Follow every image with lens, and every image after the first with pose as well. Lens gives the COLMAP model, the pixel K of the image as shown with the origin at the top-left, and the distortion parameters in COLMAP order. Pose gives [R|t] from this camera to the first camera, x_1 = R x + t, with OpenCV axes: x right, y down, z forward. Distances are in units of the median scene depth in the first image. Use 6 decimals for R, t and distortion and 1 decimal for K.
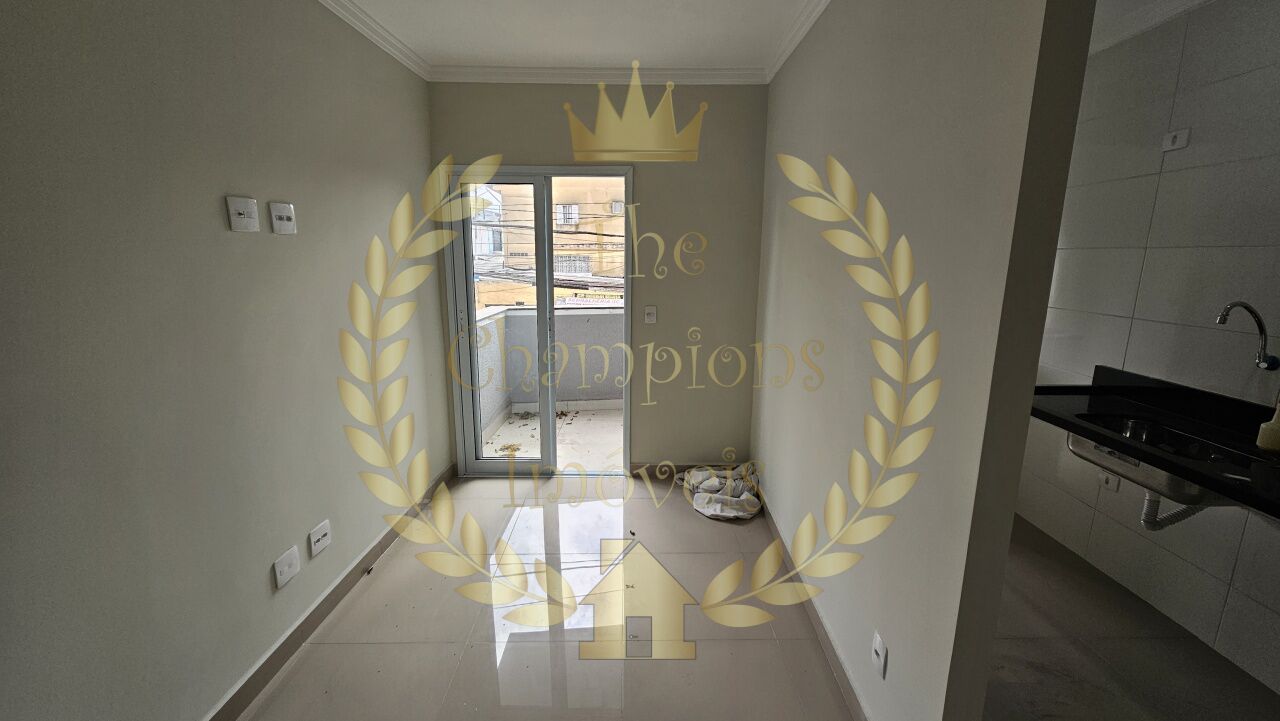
lens RADIAL K [[529.2, 0, 642.5], [0, 529.2, 357.0], [0, 0, 1]] dist [-0.009311, 0.000166]
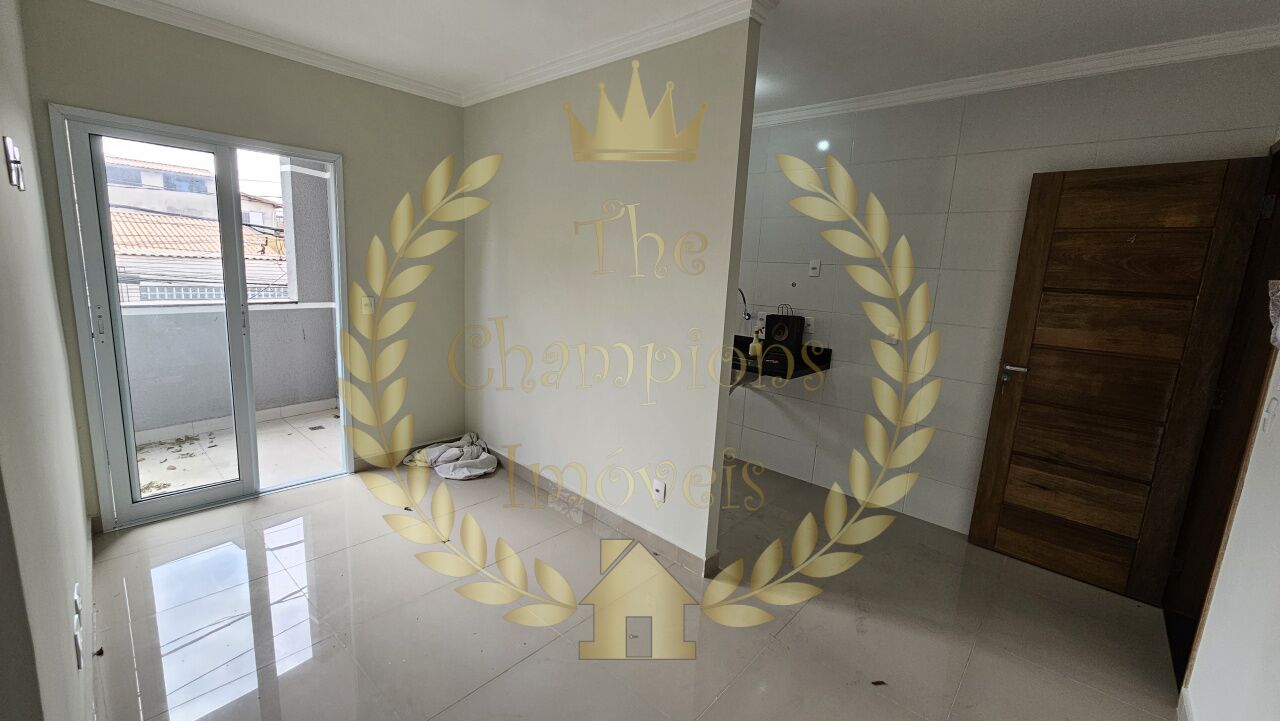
lens RADIAL K [[510.8, 0, 647.0], [0, 510.8, 357.4], [0, 0, 1]] dist [-0.001144, 0.000155]
pose [[0.662899, -0.102414, 0.741671, -0.391310], [0.096816, 0.994009, 0.050725, 0.020299], [-0.742422, 0.038180, 0.668843, -0.048756]]
